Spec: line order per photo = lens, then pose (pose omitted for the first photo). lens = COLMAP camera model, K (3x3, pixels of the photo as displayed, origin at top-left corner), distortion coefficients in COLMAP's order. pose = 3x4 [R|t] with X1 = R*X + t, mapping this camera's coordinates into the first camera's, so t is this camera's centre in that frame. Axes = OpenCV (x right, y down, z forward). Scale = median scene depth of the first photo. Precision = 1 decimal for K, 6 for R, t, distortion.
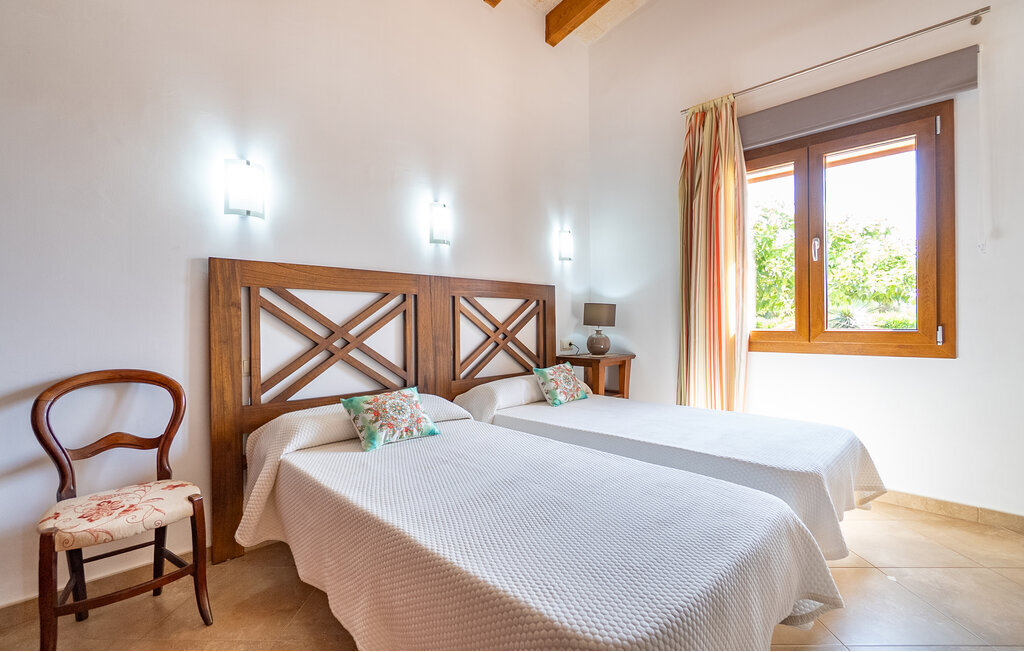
lens RADIAL K [[451.3, 0, 512.0], [0, 451.3, 326.0], [0, 0, 1]] dist [-0.002651, 0.000117]
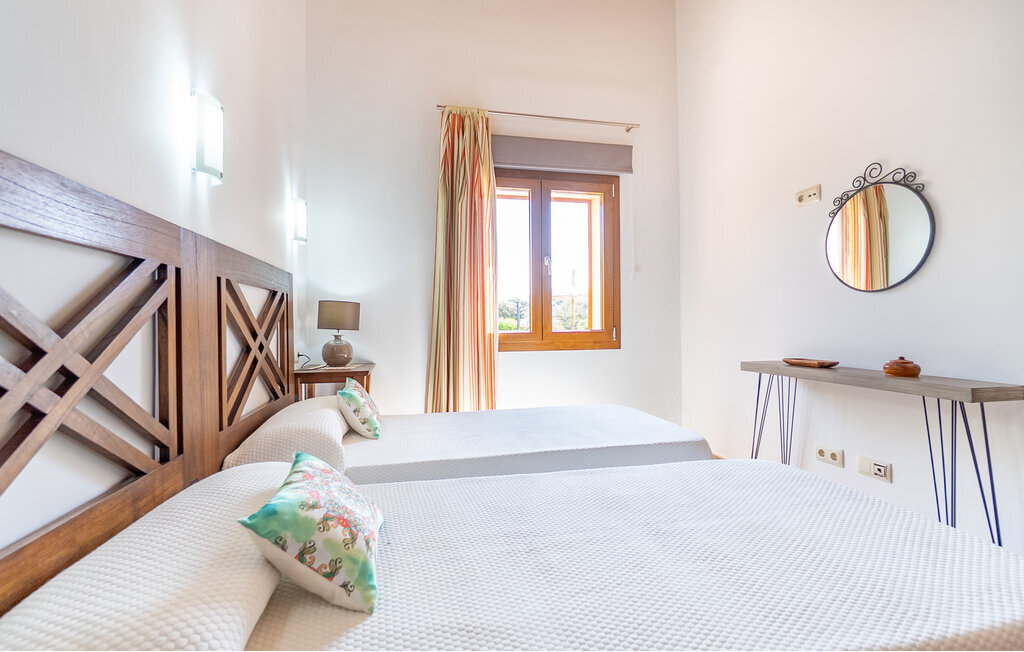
lens RADIAL K [[451.3, 0, 512.0], [0, 451.3, 326.0], [0, 0, 1]] dist [-0.002651, 0.000117]
pose [[0.549180, -0.000861, 0.835704, -0.368662], [0.007383, 0.999965, -0.003822, -0.002124], [-0.835672, 0.008269, 0.549167, 0.374717]]
